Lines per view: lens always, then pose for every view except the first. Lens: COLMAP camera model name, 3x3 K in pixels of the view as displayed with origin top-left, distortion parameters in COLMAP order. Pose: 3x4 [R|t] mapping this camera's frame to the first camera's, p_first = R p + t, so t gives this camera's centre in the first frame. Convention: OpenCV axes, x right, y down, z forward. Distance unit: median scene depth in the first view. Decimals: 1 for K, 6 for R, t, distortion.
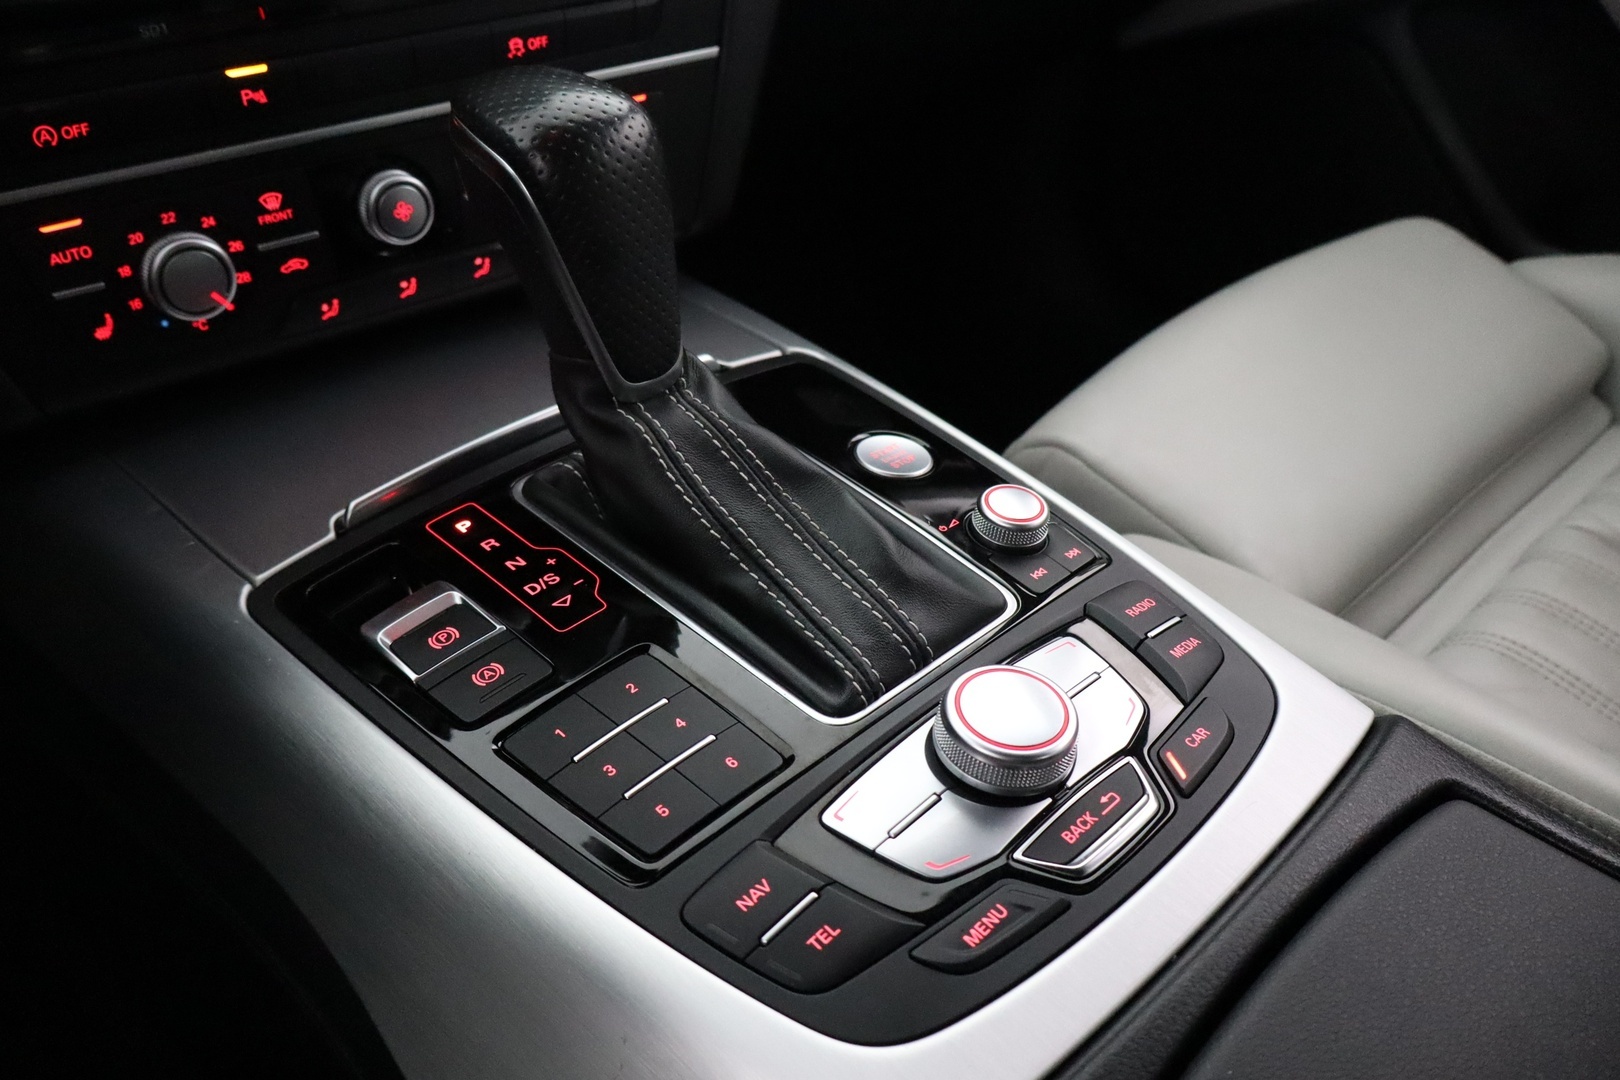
lens RADIAL K [[1404.4, 0, 806.2], [0, 1404.4, 539.6], [0, 0, 1]] dist [0.028953, 0.005254]
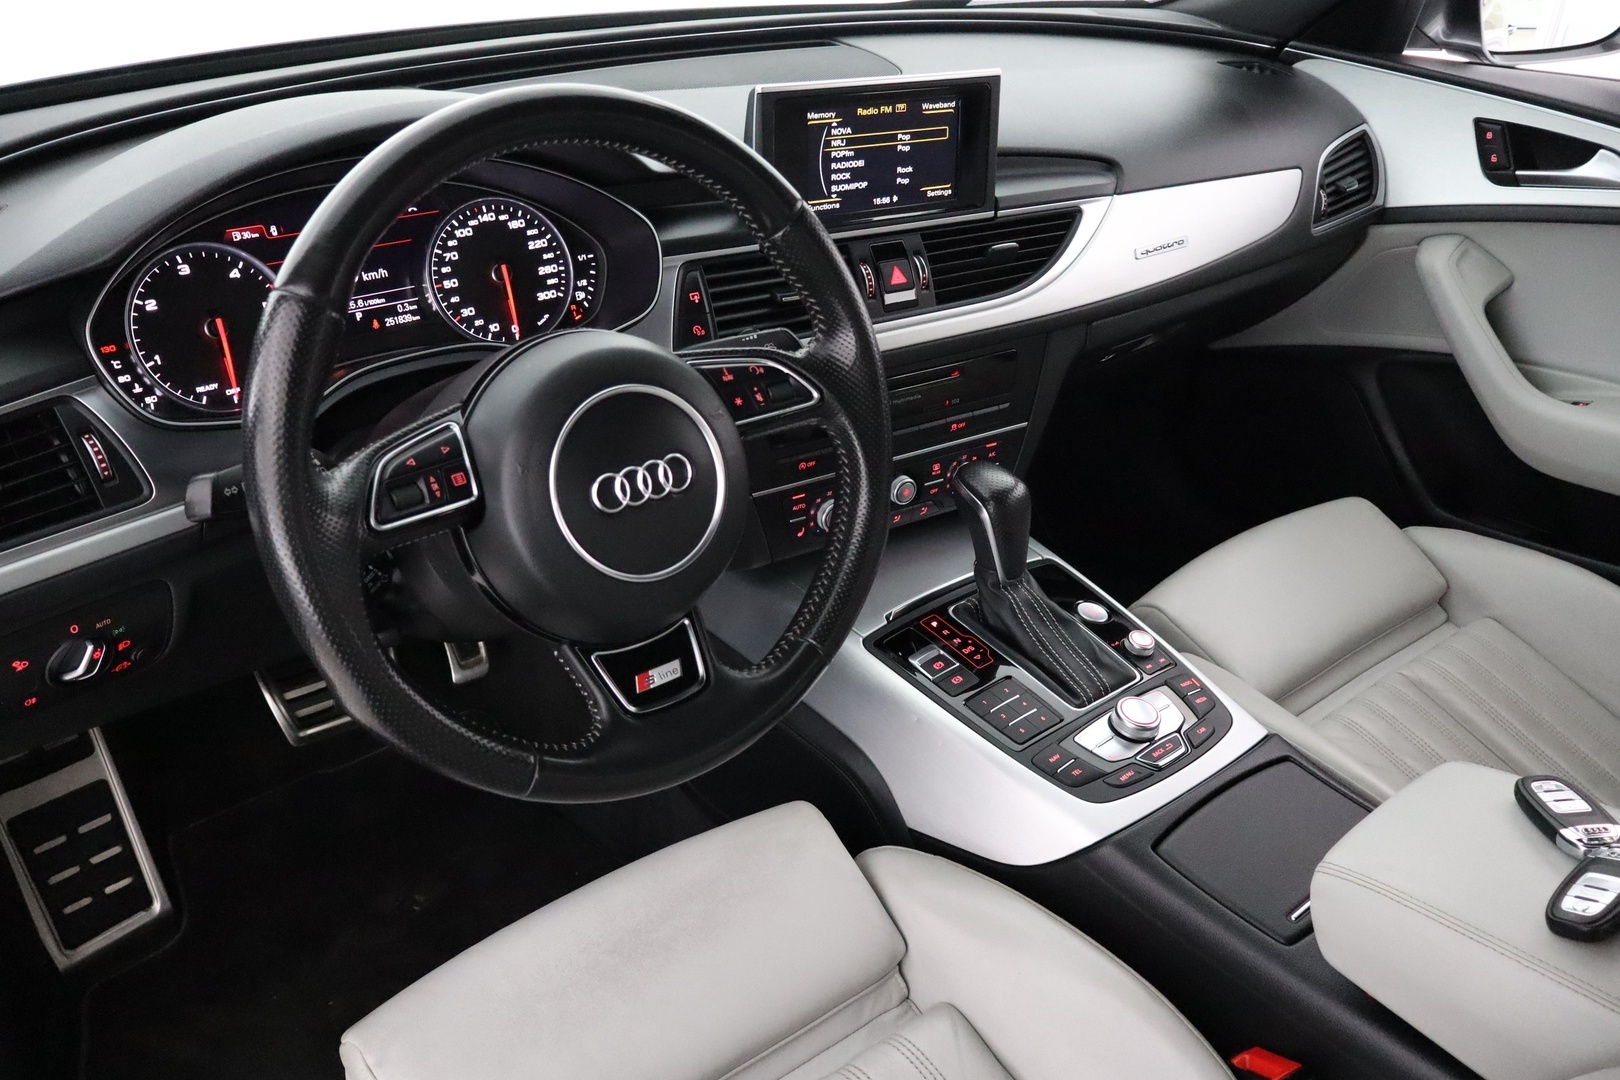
lens RADIAL K [[1371.1, 0, 821.6], [0, 1371.1, 539.0], [0, 0, 1]] dist [0.011502, -0.002031]
pose [[0.993003, 0.111688, -0.038354, -0.368277], [-0.113272, 0.992678, -0.041956, -0.035542], [0.033387, 0.046007, 0.998383, -1.582477]]
